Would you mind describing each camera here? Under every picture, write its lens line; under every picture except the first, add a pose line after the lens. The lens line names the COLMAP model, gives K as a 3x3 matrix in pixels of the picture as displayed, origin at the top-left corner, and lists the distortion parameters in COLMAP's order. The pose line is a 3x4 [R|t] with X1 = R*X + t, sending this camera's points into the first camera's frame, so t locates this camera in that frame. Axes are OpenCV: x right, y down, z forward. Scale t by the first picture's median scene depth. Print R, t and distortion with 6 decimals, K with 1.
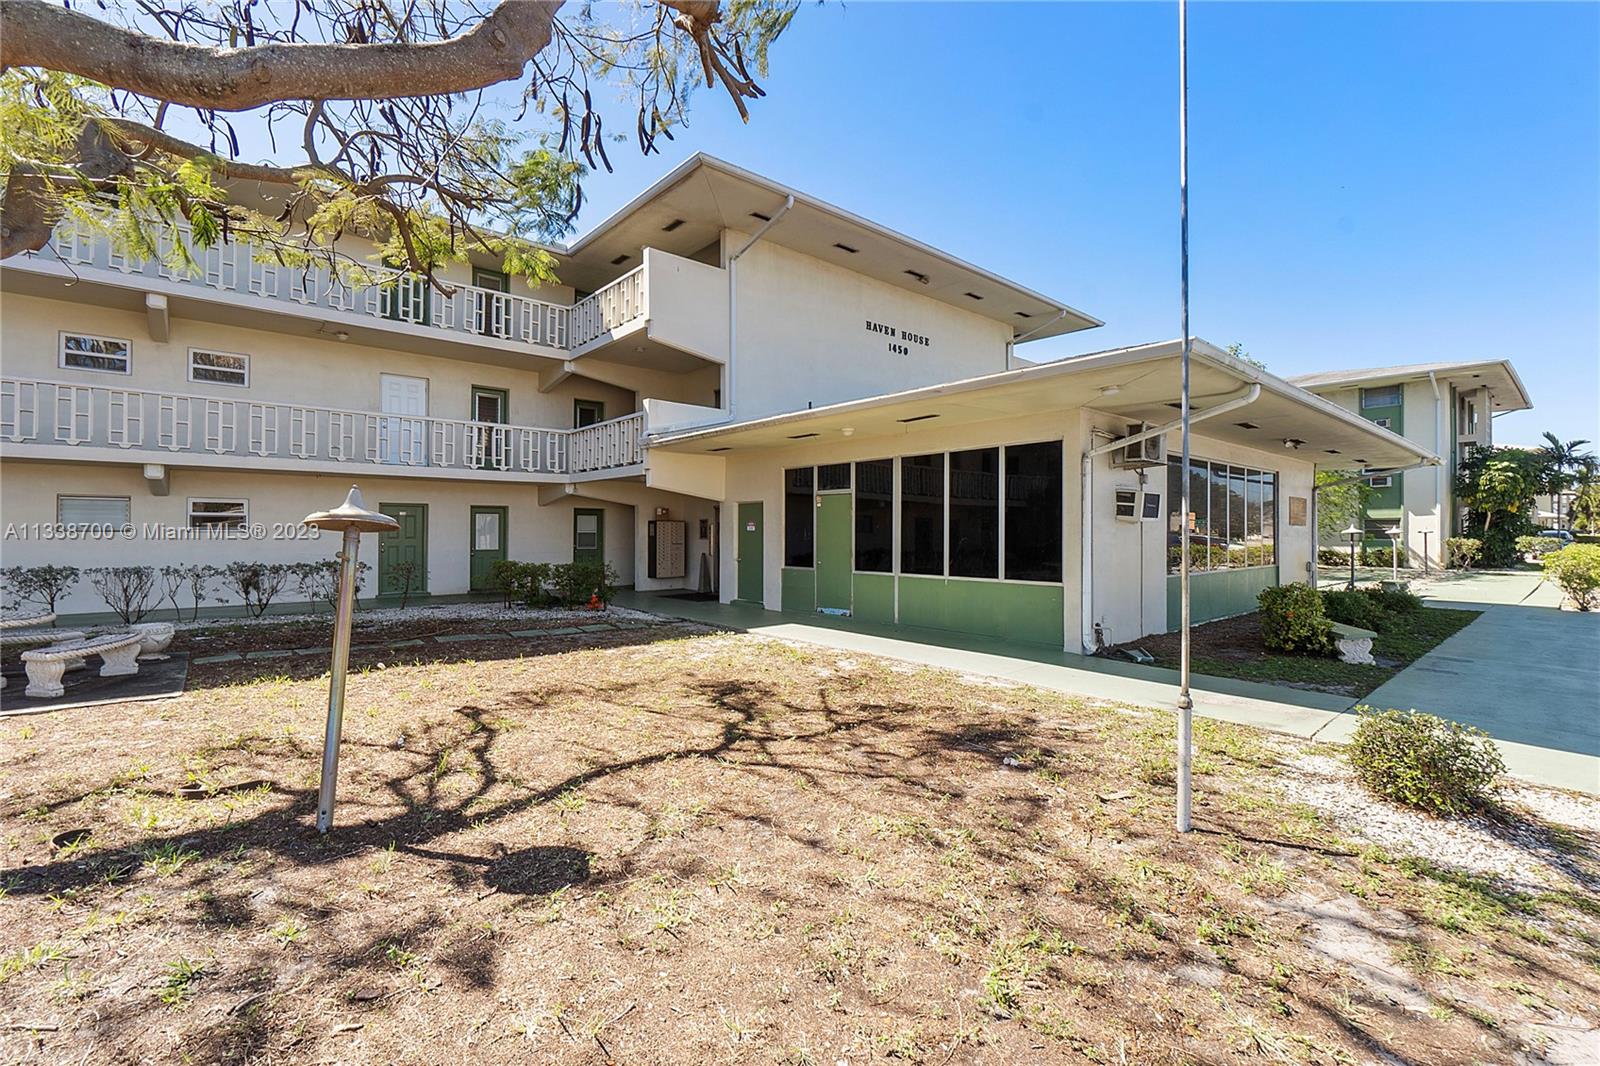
lens RADIAL K [[690.0, 0, 803.9], [0, 690.0, 530.5], [0, 0, 1]] dist [-0.011713, 0.003196]
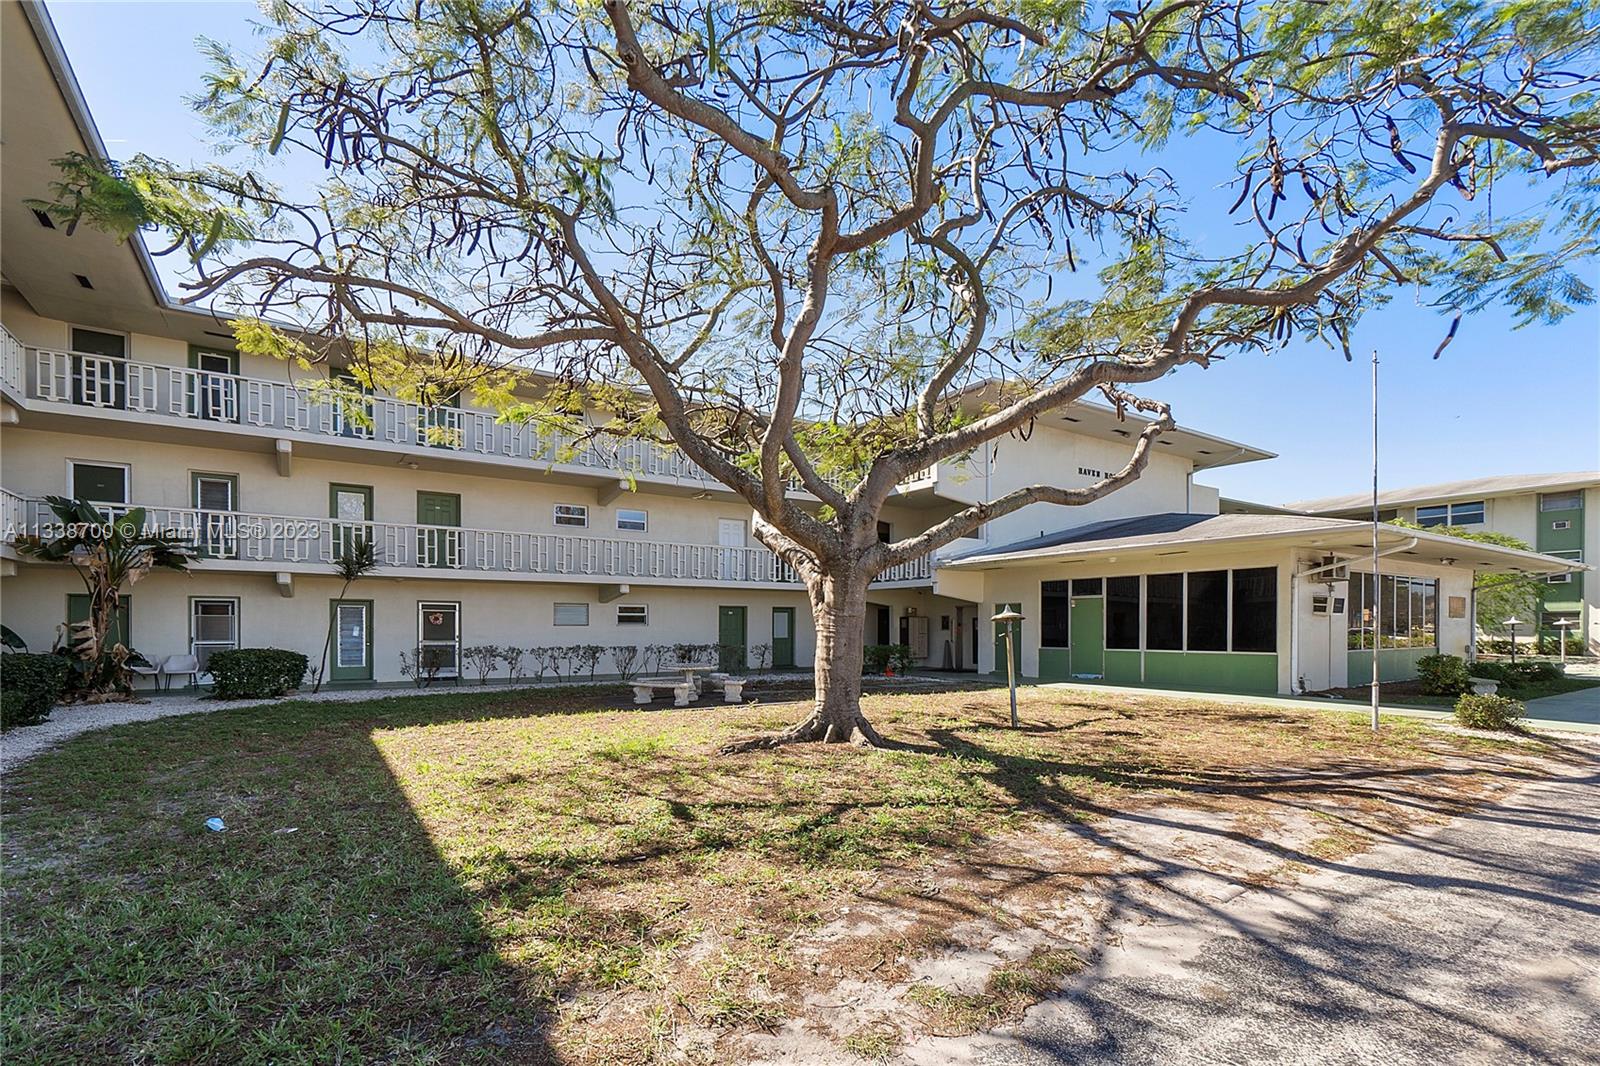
lens RADIAL K [[690.0, 0, 729.7], [0, 690.0, 630.6], [0, 0, 1]] dist [-0.011713, 0.003196]
pose [[0.975691, -0.002019, -0.219142, -0.348932], [0.003159, 0.999983, 0.004848, 0.007139], [0.219128, -0.005422, 0.975681, -0.574254]]
